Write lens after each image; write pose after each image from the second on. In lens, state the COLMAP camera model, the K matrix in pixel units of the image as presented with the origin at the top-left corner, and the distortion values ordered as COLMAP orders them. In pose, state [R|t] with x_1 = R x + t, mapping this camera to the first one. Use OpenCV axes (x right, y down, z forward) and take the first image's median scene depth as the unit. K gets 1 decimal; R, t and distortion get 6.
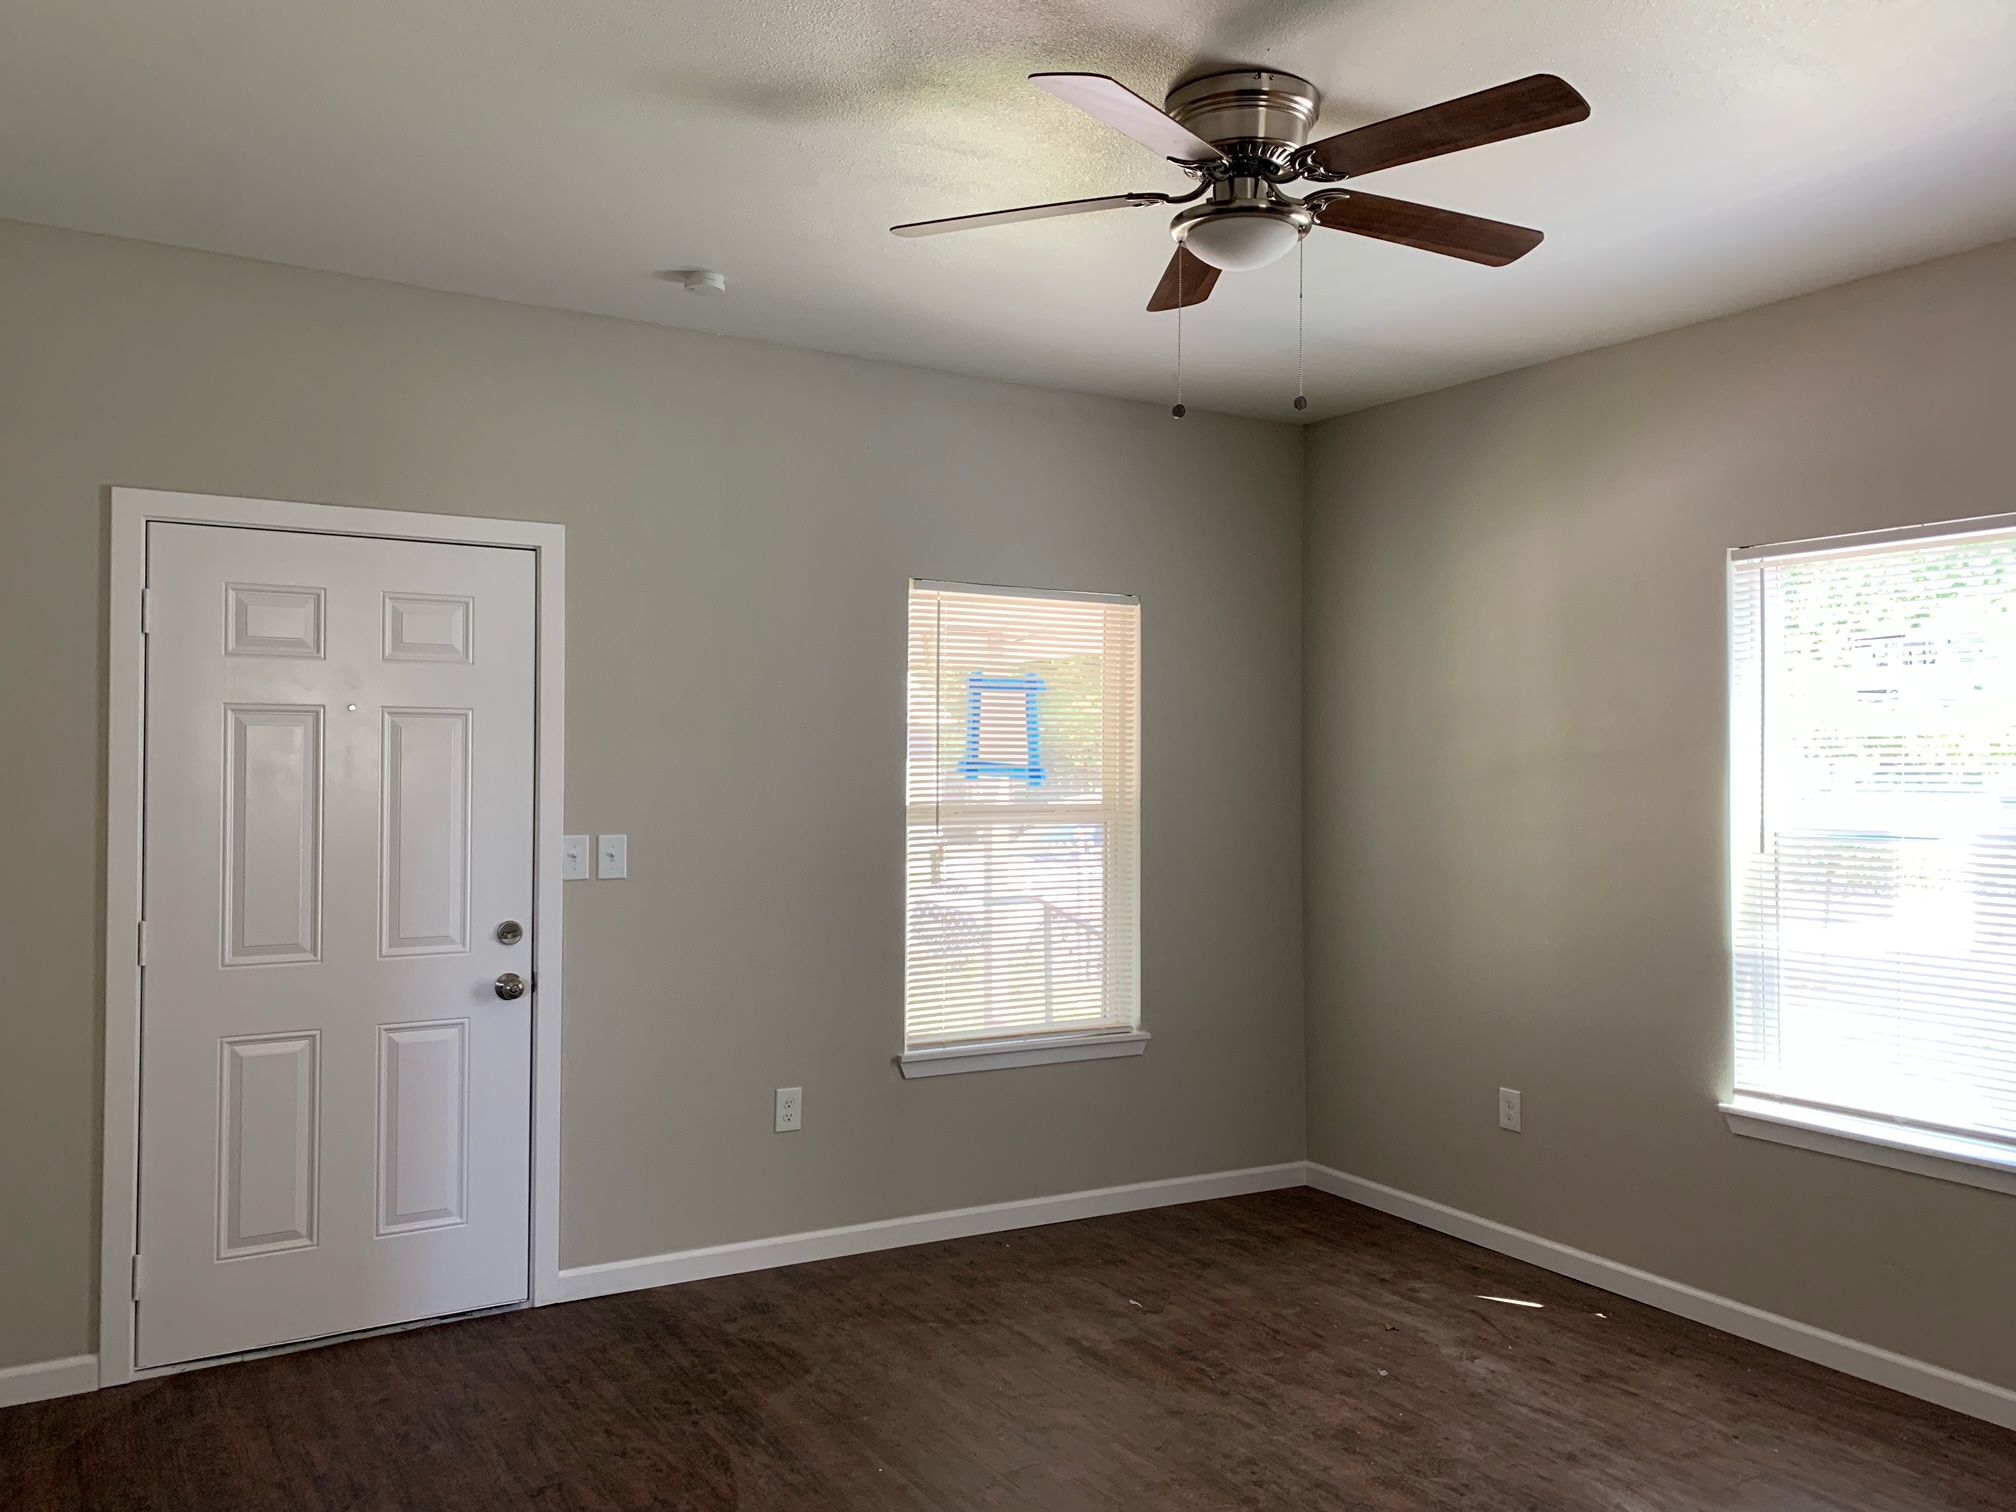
lens RADIAL K [[1580.8, 0, 1008.0], [0, 1580.8, 756.0], [0, 0, 1]] dist [0.083558, -0.078261]
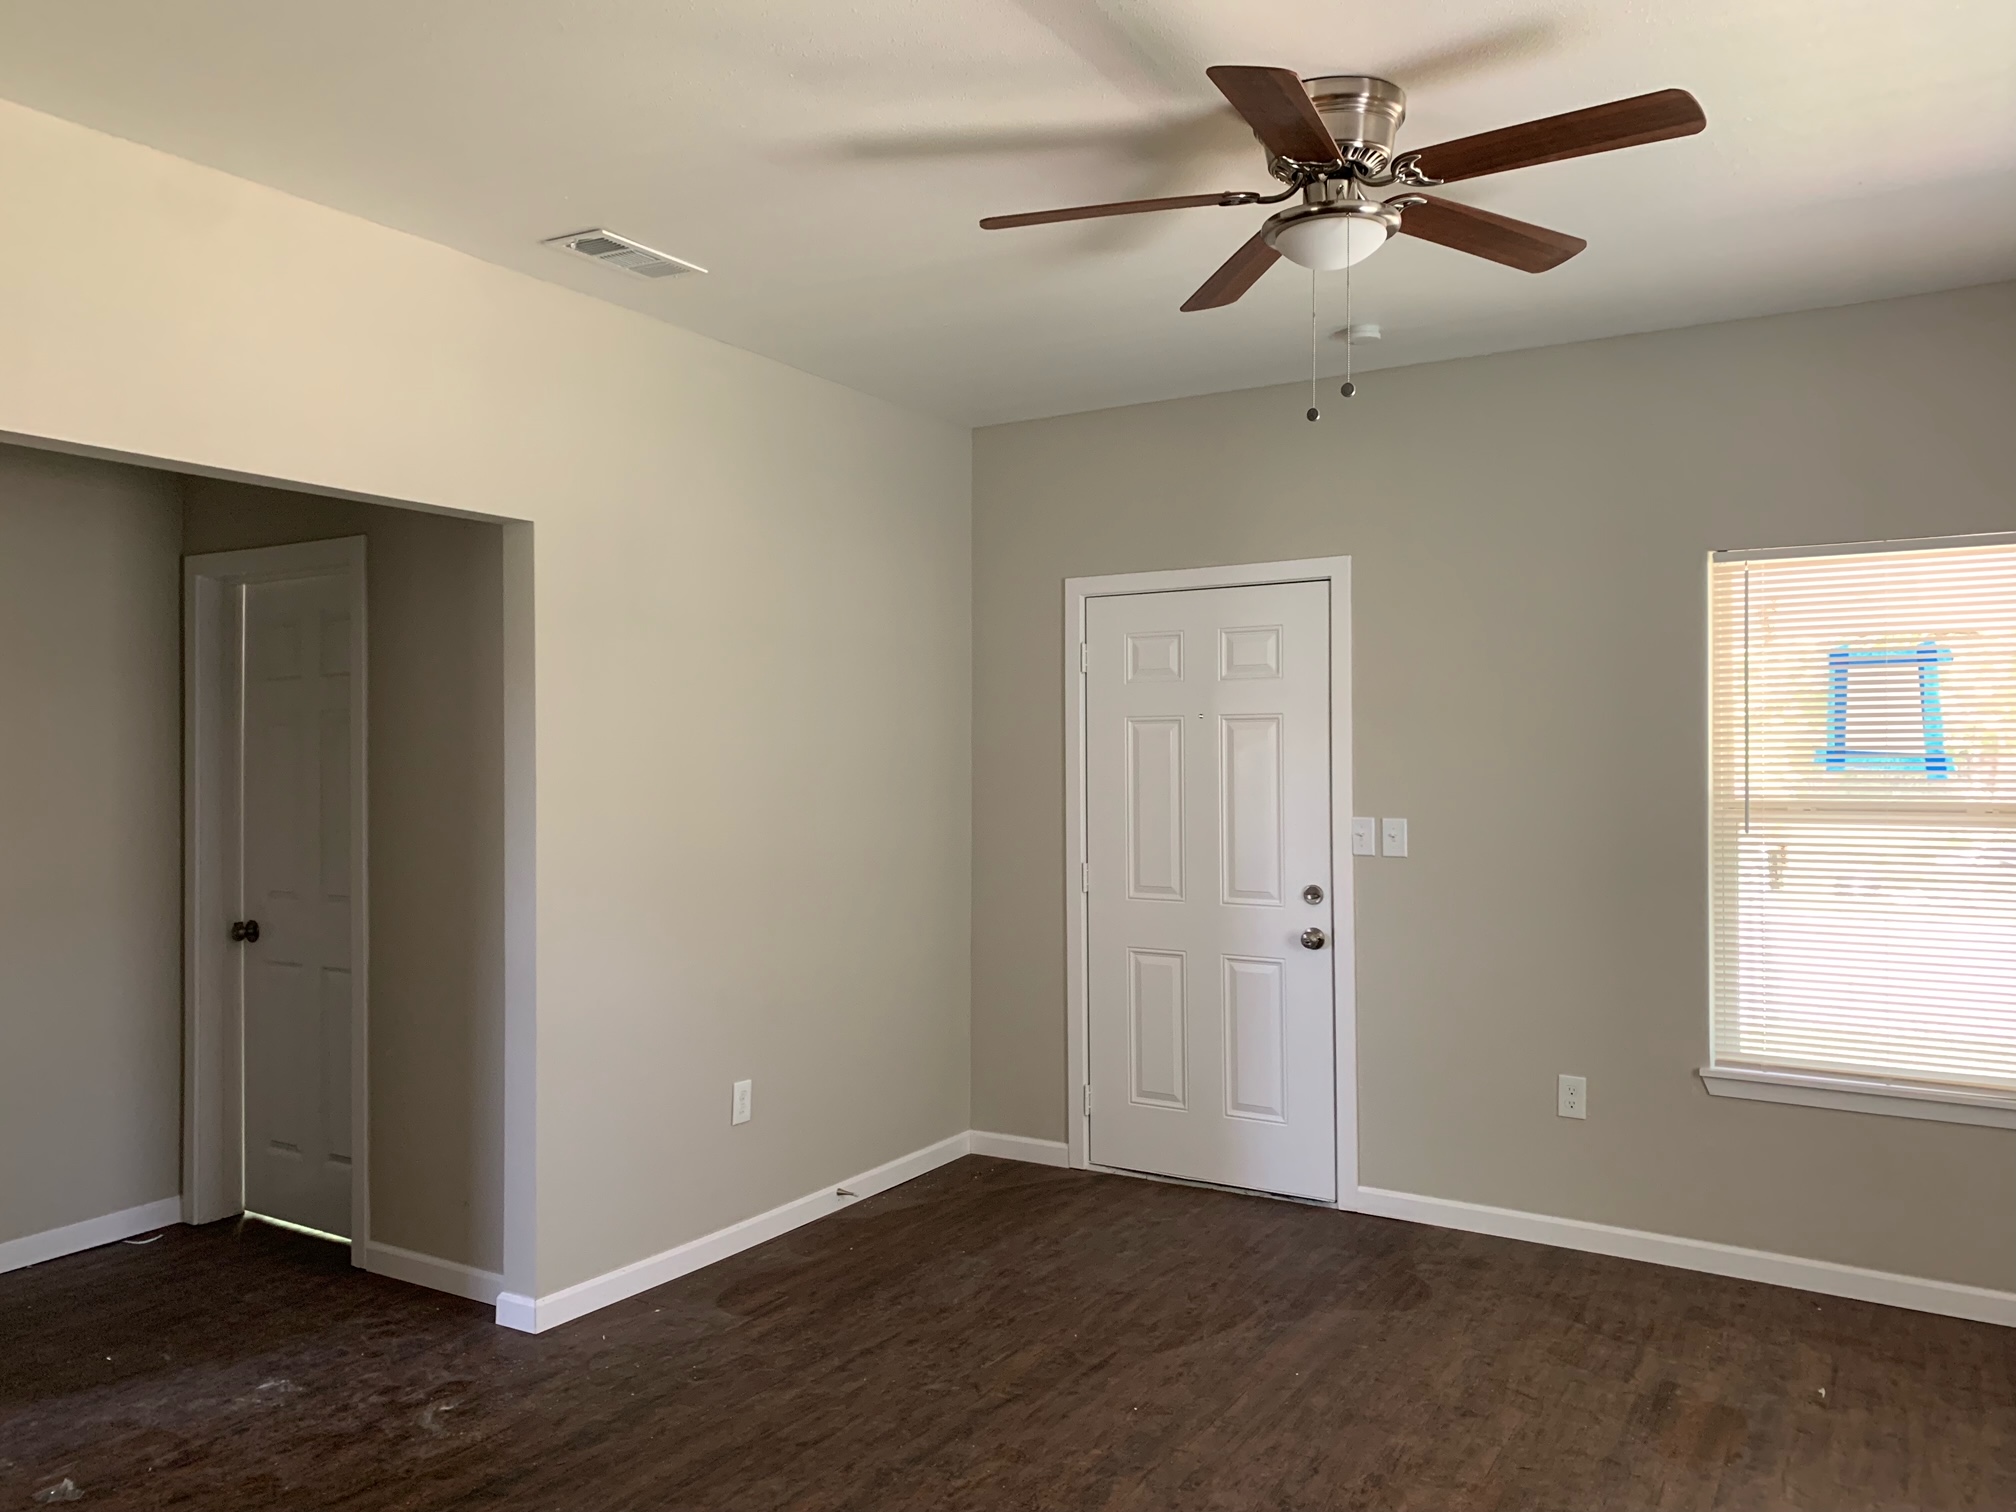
lens RADIAL K [[1580.8, 0, 1008.0], [0, 1580.8, 756.0], [0, 0, 1]] dist [0.083558, -0.078261]
pose [[0.449461, -0.008770, -0.893257, 0.667057], [0.009399, 0.999943, -0.005088, 0.008099], [0.893251, -0.006109, 0.449517, 0.242741]]
